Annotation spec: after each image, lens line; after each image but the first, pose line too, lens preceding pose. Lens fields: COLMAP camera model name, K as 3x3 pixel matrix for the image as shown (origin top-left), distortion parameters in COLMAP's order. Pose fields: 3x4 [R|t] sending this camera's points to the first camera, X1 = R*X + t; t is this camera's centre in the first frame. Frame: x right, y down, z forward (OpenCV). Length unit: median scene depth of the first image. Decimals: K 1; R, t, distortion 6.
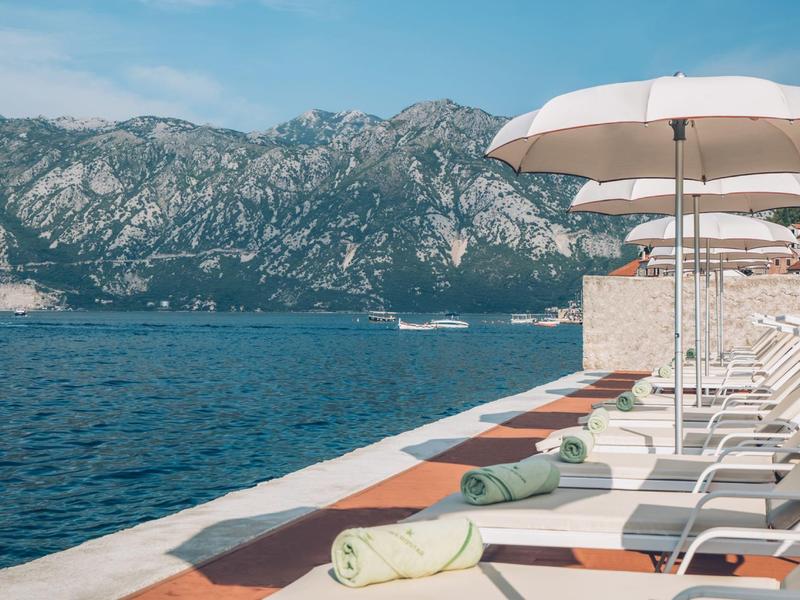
lens RADIAL K [[624.9, 0, 397.8], [0, 624.9, 299.1], [0, 0, 1]] dist [-0.006605, -0.004722]
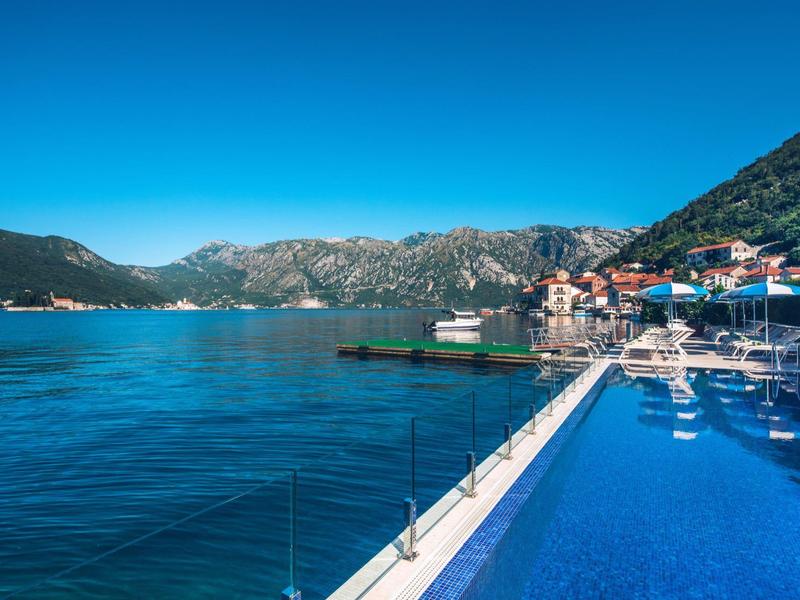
lens RADIAL K [[624.9, 0, 400.2], [0, 624.9, 301.0], [0, 0, 1]] dist [-0.006605, -0.004722]
pose [[0.975342, -0.012372, -0.220350, 0.376137], [-0.003358, 0.997480, -0.070869, 0.177815], [0.220672, 0.069861, 0.972843, -1.581379]]
